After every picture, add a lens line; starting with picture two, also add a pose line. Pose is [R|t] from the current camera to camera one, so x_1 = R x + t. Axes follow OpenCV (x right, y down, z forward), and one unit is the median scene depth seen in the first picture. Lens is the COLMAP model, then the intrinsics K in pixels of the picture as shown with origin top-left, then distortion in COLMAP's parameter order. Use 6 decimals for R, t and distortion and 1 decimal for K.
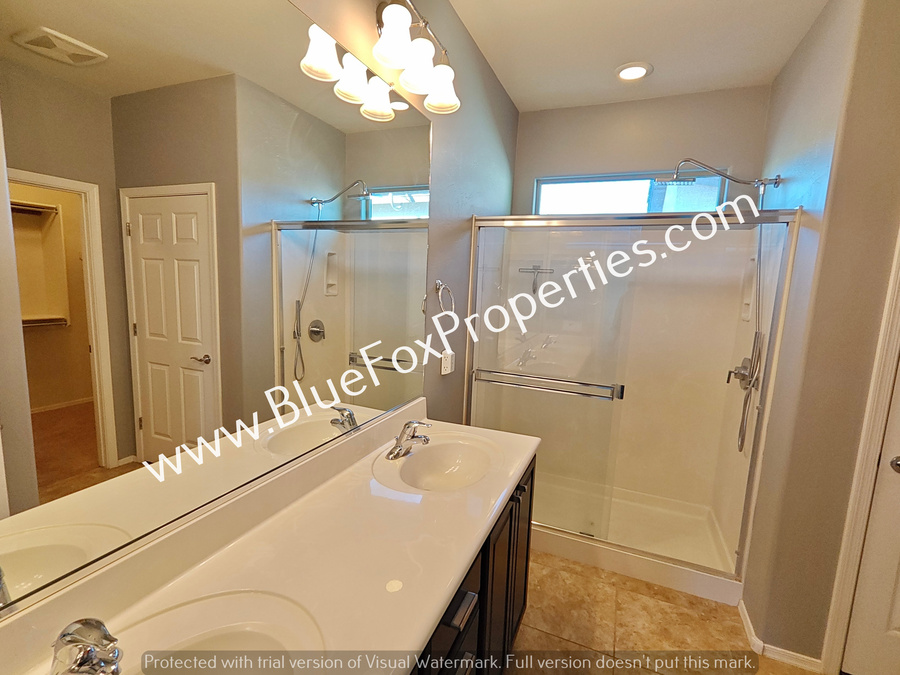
lens RADIAL K [[428.2, 0, 447.0], [0, 428.2, 336.2], [0, 0, 1]] dist [0.003248, 0.000553]
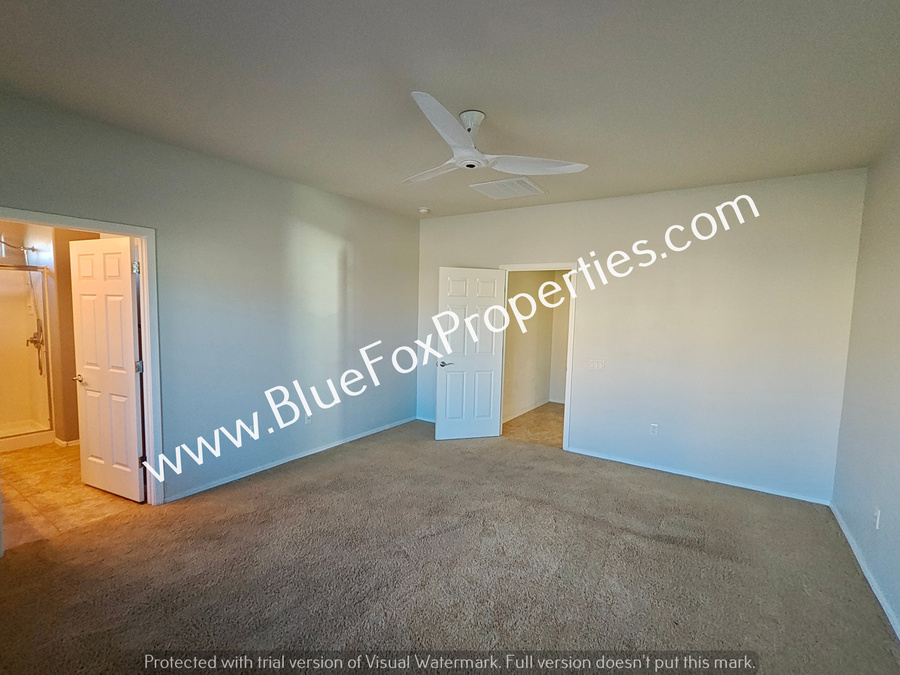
lens RADIAL K [[428.2, 0, 447.1], [0, 428.2, 340.9], [0, 0, 1]] dist [0.003248, 0.000553]
pose [[0.181338, -0.111574, 0.977071, -1.052944], [0.130785, 0.987454, 0.088487, 0.178509], [-0.974686, 0.111740, 0.193655, -1.448634]]
